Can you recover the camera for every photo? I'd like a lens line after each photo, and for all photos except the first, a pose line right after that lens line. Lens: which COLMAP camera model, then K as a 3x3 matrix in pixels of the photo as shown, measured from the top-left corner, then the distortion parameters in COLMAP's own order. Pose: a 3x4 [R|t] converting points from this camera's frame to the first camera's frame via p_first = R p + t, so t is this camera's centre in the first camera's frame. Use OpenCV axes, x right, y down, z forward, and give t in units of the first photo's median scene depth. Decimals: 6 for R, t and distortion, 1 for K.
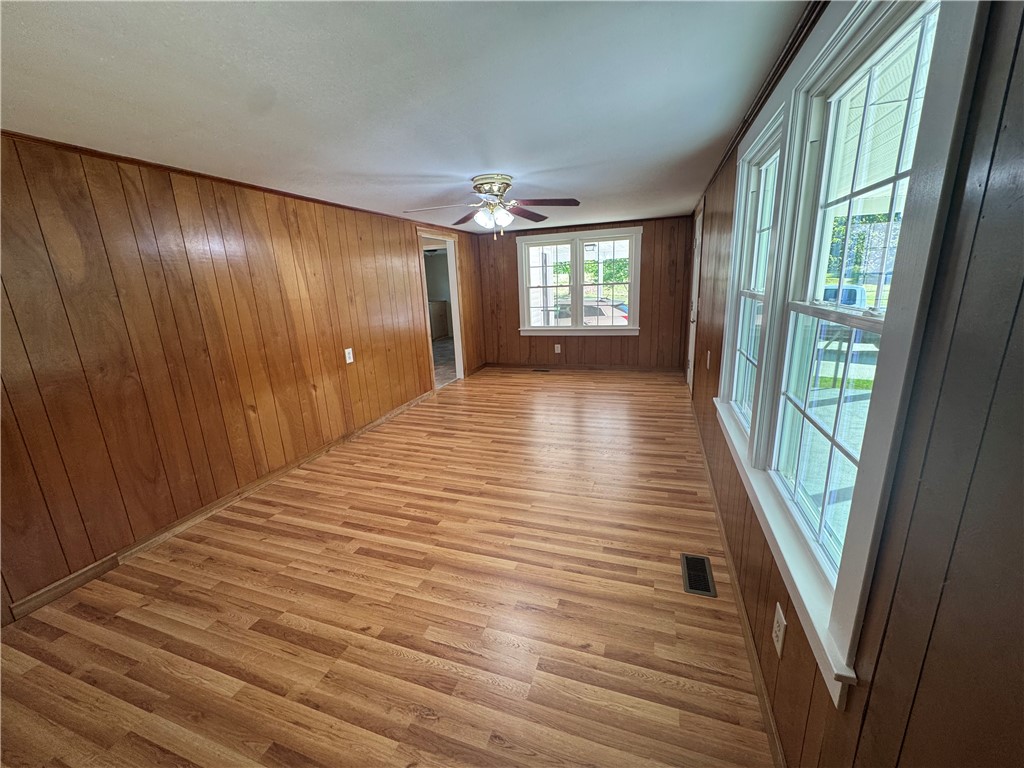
lens RADIAL K [[407.3, 0, 514.4], [0, 407.3, 385.0], [0, 0, 1]] dist [-0.000398, 0.000382]
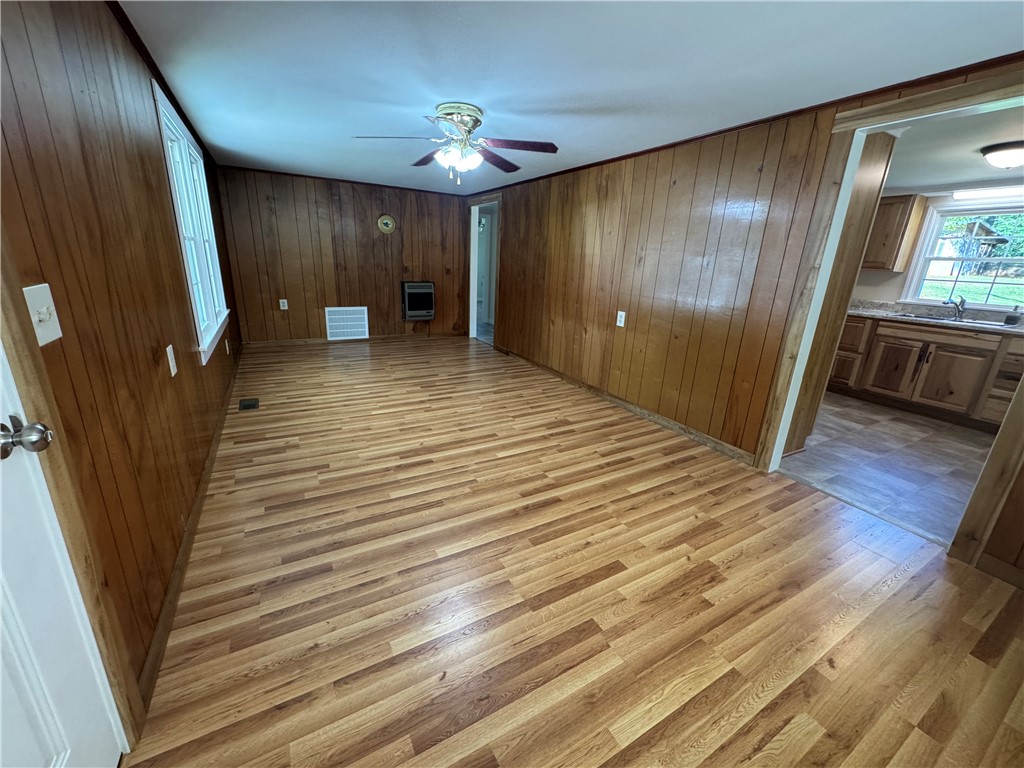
lens RADIAL K [[407.3, 0, 512.6], [0, 407.3, 383.3], [0, 0, 1]] dist [-0.000398, 0.000382]
pose [[-0.661936, 0.230321, -0.713297, 0.520722], [-0.204230, 0.860198, 0.467279, -0.366387], [0.721201, 0.454986, -0.522357, 1.506387]]
